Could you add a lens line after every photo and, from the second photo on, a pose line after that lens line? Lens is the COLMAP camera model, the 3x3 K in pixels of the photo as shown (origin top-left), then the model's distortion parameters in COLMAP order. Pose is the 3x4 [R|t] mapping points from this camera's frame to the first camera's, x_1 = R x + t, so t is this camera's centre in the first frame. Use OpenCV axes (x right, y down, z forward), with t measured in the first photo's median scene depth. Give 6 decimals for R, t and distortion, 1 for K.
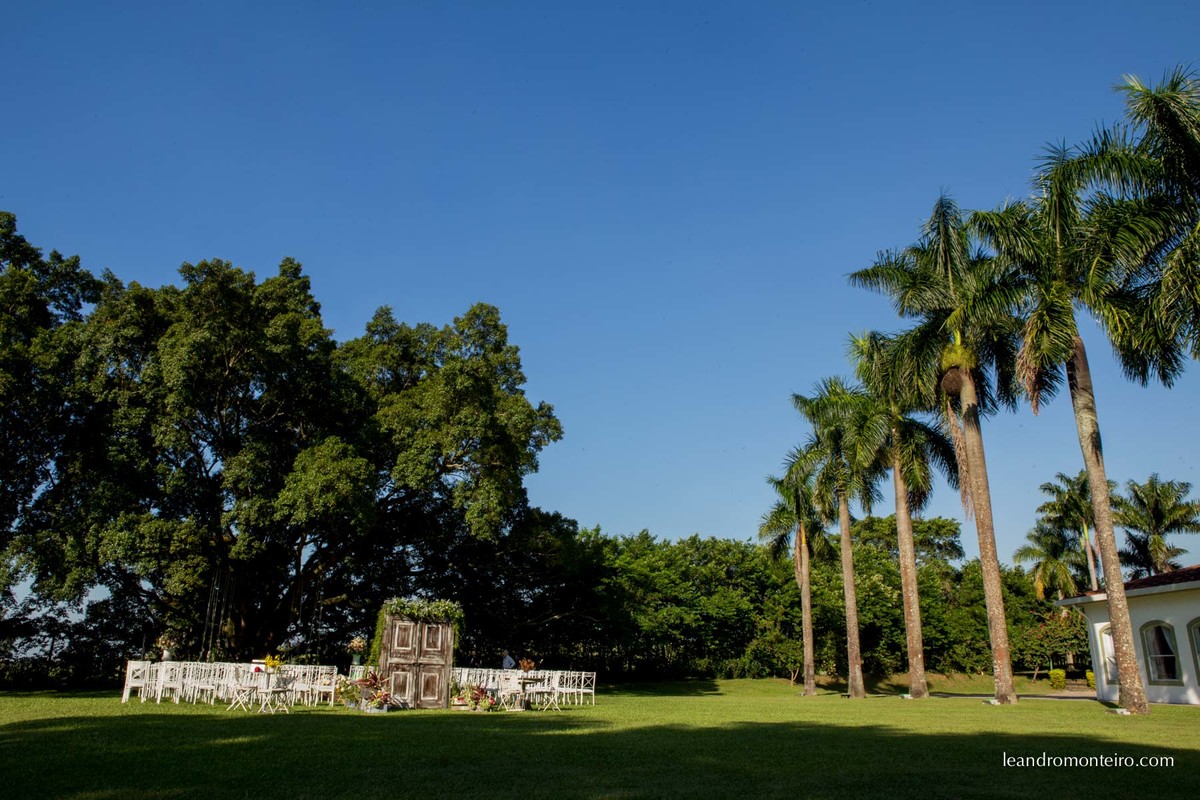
lens RADIAL K [[857.3, 0, 600.0], [0, 857.3, 400.0], [0, 0, 1]] dist [-0.117865, 0.102065]
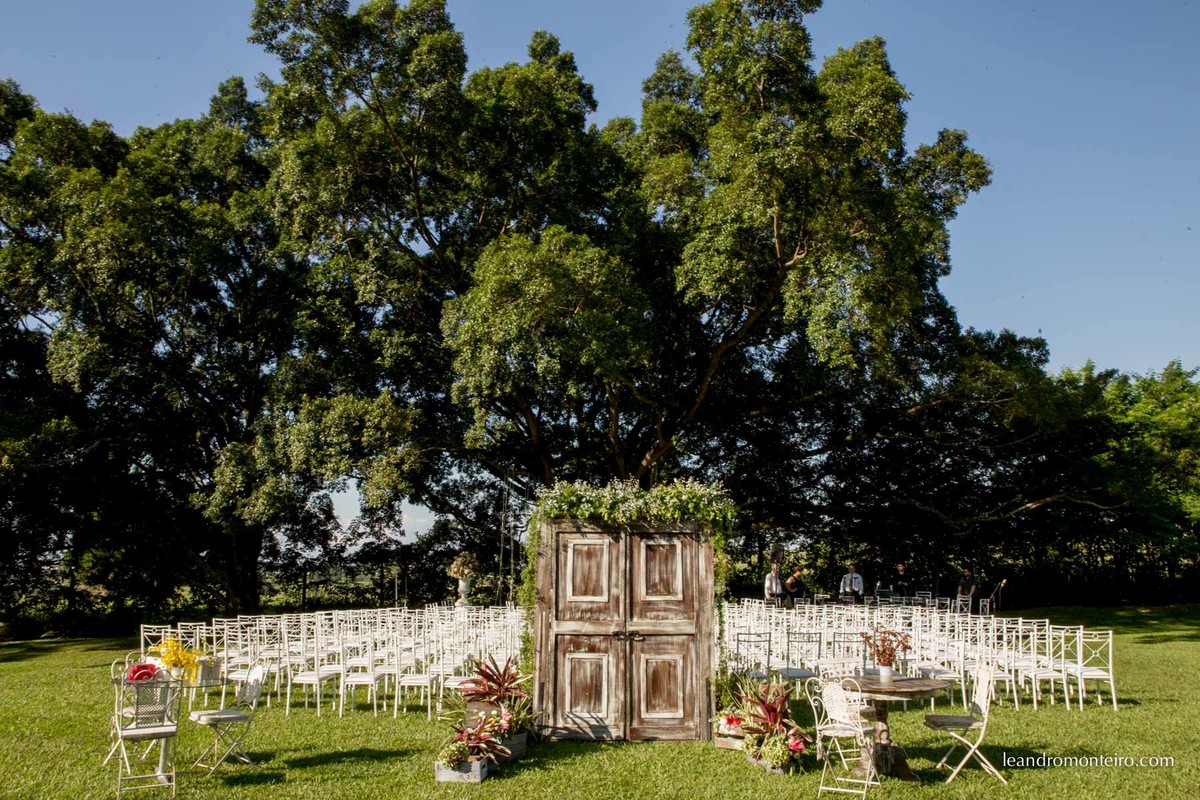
lens RADIAL K [[857.3, 0, 600.0], [0, 857.3, 400.0], [0, 0, 1]] dist [-0.117865, 0.102065]
pose [[0.852621, -0.111837, -0.510421, 0.000796], [0.168654, 0.983447, 0.066244, 0.164060], [0.494563, -0.142566, 0.857369, 0.631983]]
